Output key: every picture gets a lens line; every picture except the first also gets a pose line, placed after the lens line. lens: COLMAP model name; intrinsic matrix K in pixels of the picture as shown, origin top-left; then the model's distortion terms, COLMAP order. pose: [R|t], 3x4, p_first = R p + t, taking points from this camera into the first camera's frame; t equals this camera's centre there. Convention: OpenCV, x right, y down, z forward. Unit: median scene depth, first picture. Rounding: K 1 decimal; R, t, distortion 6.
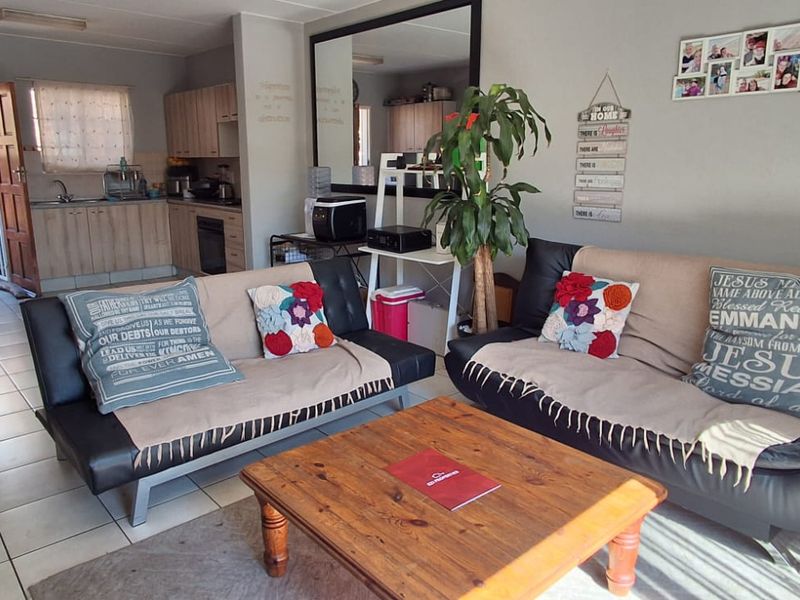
lens RADIAL K [[608.4, 0, 395.0], [0, 608.4, 303.3], [0, 0, 1]] dist [-0.018160, 0.020533]
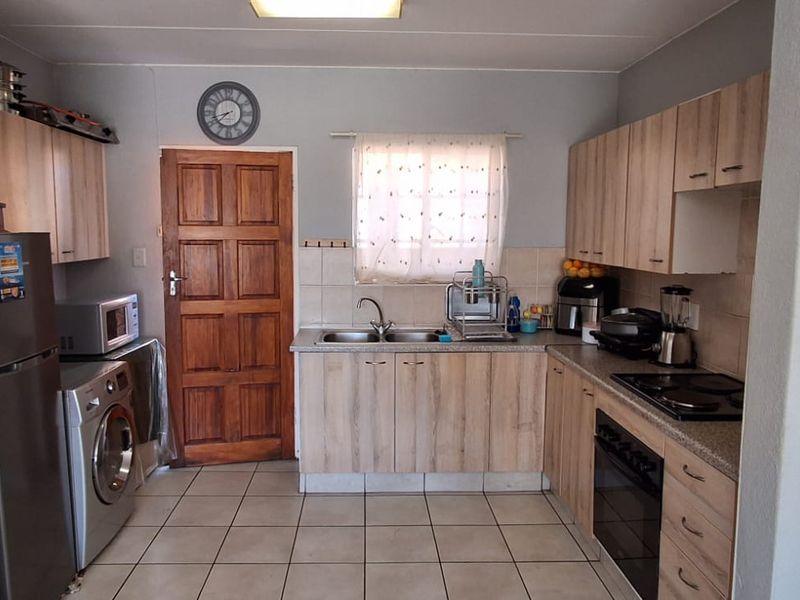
lens RADIAL K [[608.4, 0, 378.7], [0, 608.4, 291.8], [0, 0, 1]] dist [-0.018160, 0.020533]
pose [[0.763706, 0.067928, -0.641980, -0.348738], [-0.153119, 0.985132, -0.077914, -0.331114], [0.627142, 0.157803, 0.762752, 1.123340]]
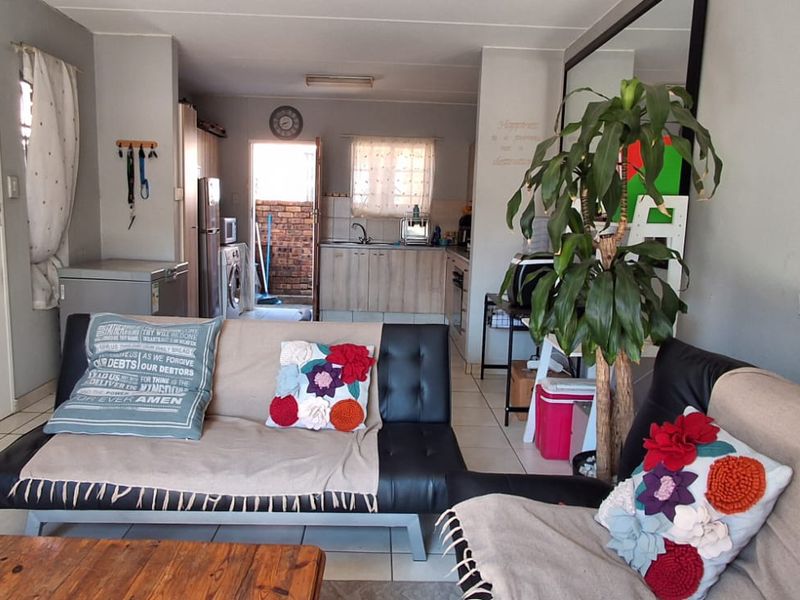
lens RADIAL K [[608.4, 0, 375.7], [0, 608.4, 298.7], [0, 0, 1]] dist [-0.018160, 0.020533]
pose [[0.745261, 0.118498, -0.656158, 0.419444], [-0.184874, 0.982222, -0.032596, -0.078805], [0.640630, 0.145599, 0.753919, 0.417544]]
